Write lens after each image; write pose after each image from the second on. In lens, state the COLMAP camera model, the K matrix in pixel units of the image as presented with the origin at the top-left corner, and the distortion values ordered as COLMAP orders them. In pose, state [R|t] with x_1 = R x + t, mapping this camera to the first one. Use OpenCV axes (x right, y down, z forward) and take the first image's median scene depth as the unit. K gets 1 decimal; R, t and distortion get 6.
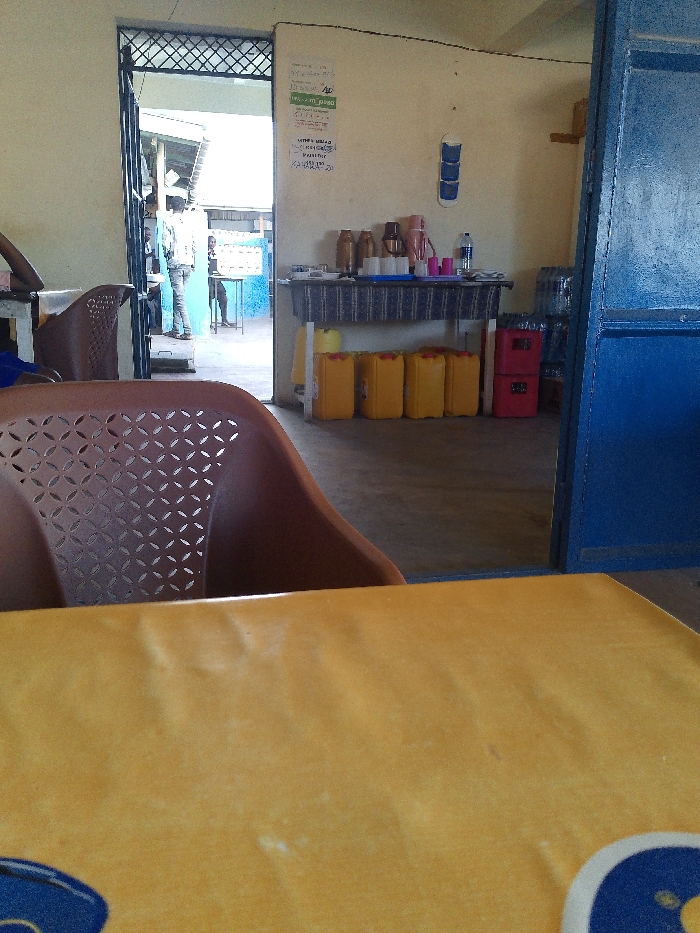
lens RADIAL K [[752.7, 0, 350.0], [0, 752.7, 466.5], [0, 0, 1]] dist [0.060276, -0.006897]
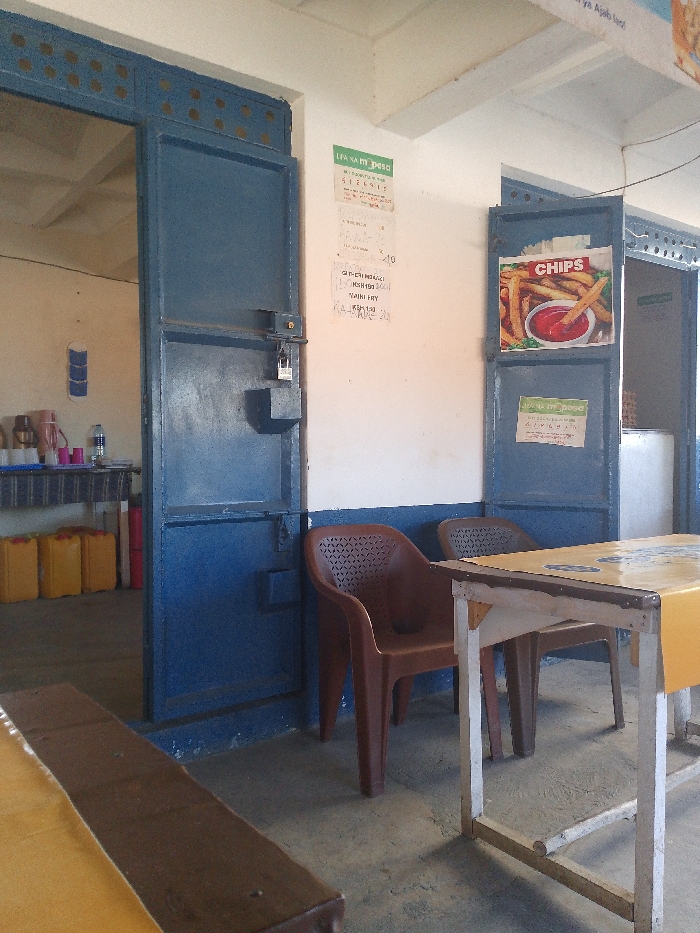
lens RADIAL K [[752.7, 0, 350.0], [0, 752.7, 466.5], [0, 0, 1]] dist [0.060276, -0.006897]
pose [[0.913611, -0.027099, 0.405685, 0.041696], [0.112867, 0.975465, -0.189021, 0.003380], [-0.390609, 0.218480, 0.894254, -0.131486]]
